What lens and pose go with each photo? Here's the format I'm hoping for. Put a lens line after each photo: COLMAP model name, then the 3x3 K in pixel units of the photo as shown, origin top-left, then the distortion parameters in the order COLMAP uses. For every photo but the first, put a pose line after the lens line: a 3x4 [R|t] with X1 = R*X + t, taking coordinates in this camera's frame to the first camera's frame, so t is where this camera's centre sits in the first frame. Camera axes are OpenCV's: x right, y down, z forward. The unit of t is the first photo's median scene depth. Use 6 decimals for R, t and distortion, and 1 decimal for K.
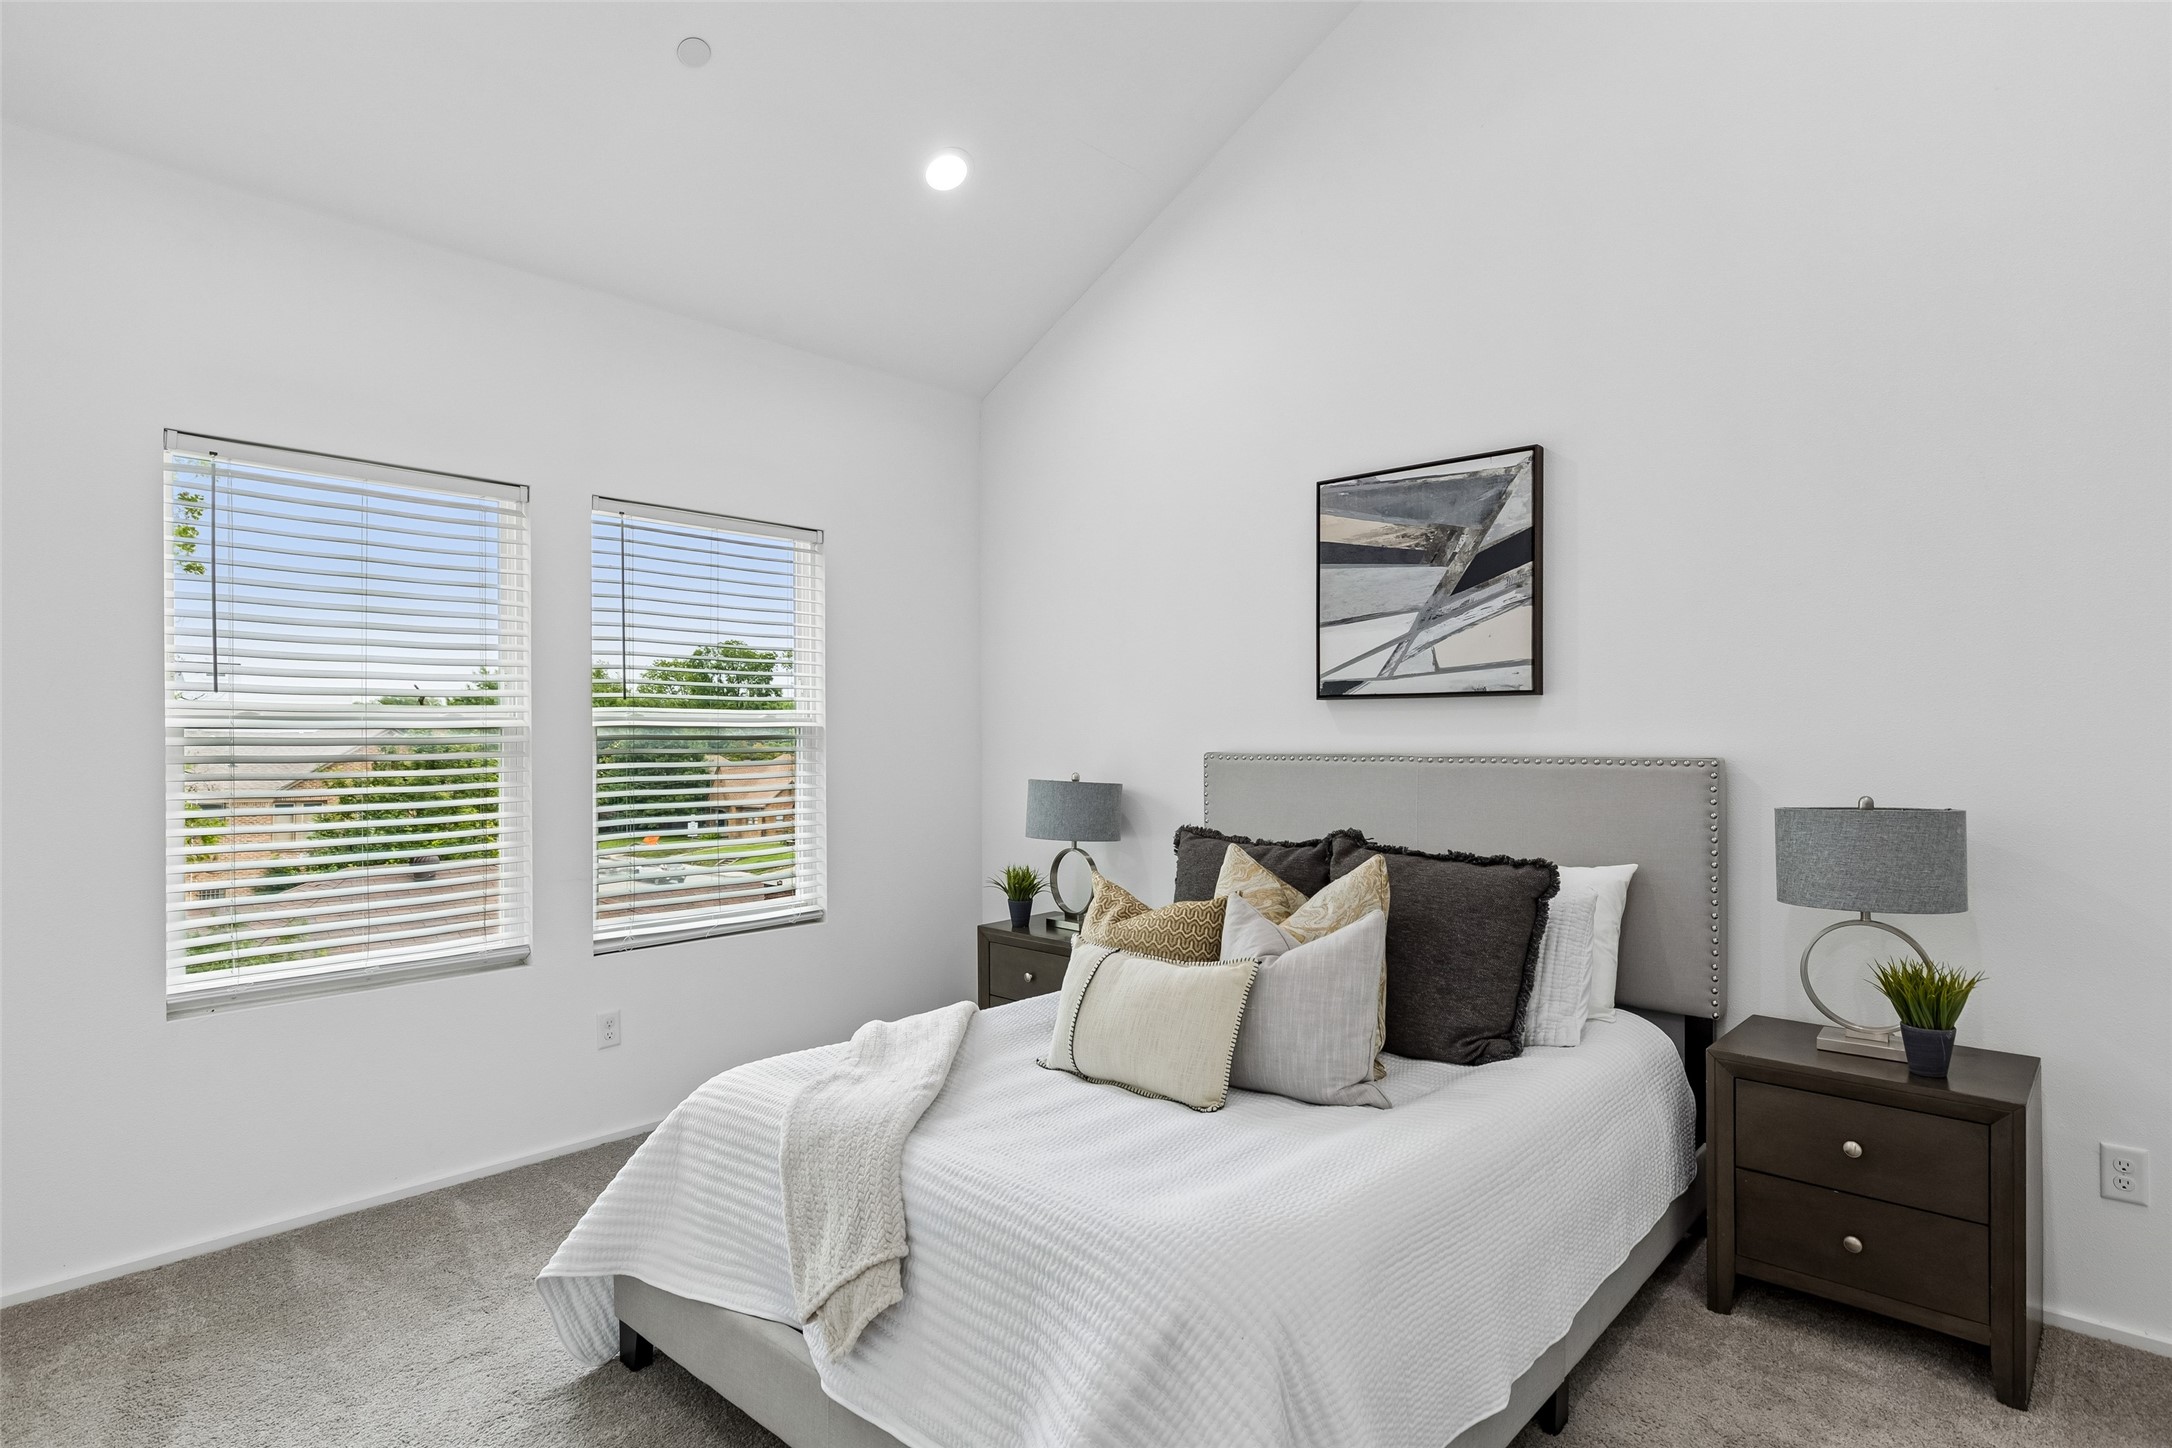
lens RADIAL K [[1170.1, 0, 1086.0], [0, 1170.1, 729.1], [0, 0, 1]] dist [0.001095, -0.000064]
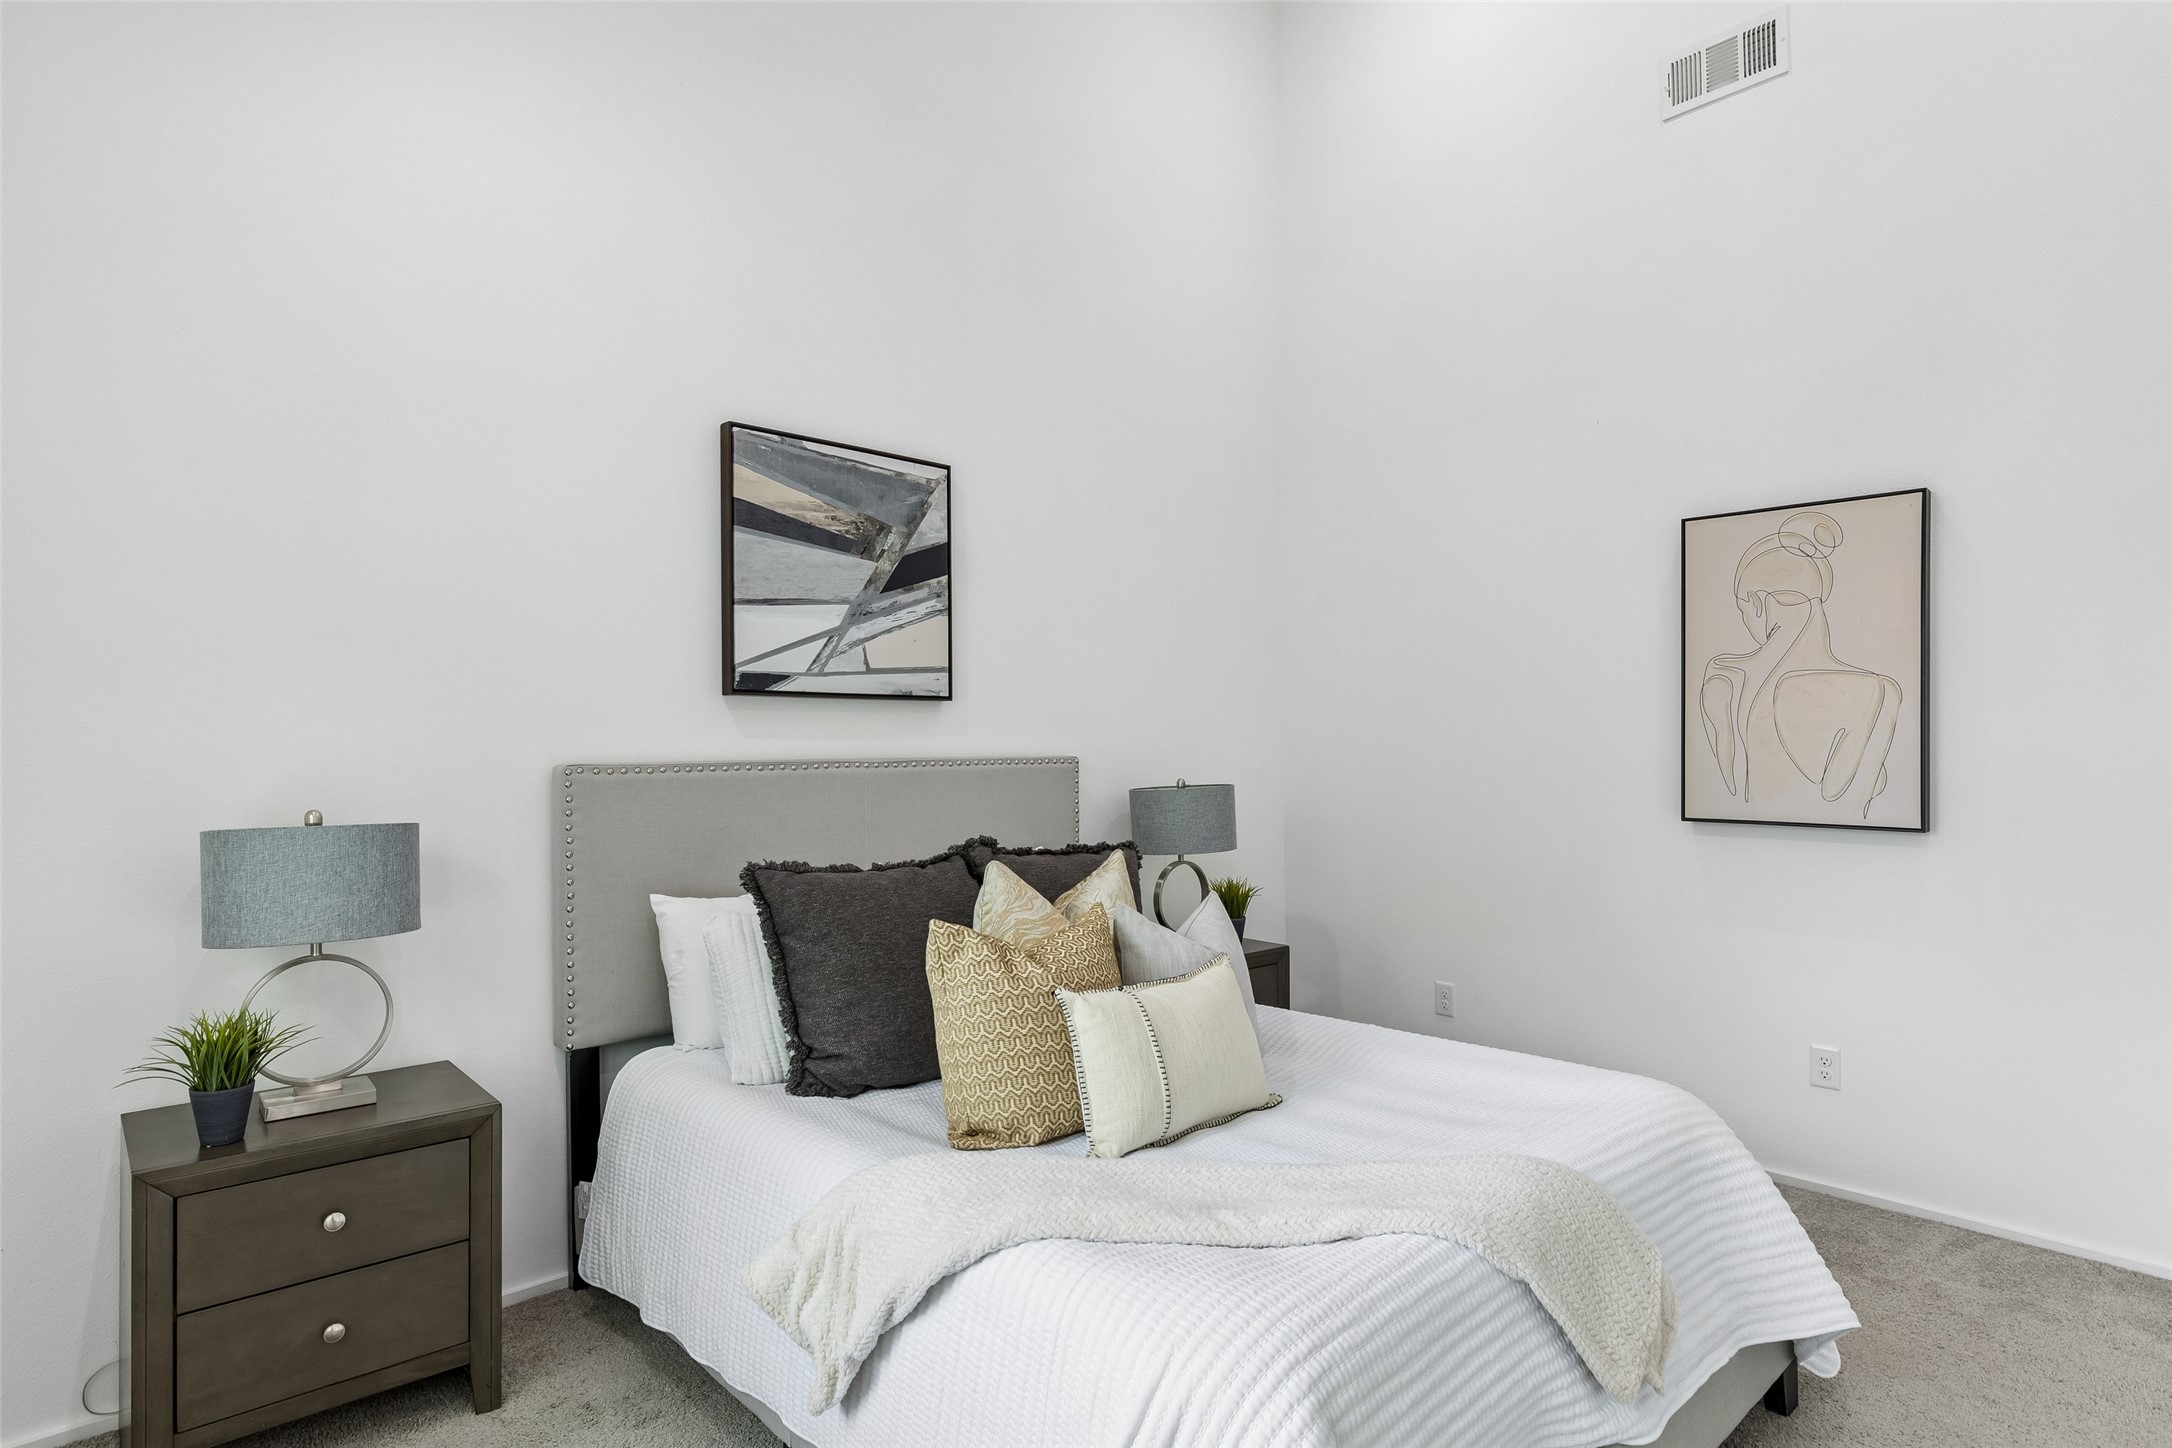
lens RADIAL K [[1222.9, 0, 1085.8], [0, 1222.9, 731.1], [0, 0, 1]] dist [0.003415, 0.000416]
pose [[0.034147, 0.014387, 0.999313, -0.675984], [0.002746, 0.999891, -0.014489, 0.013495], [-0.999413, 0.003239, 0.034103, 0.790799]]
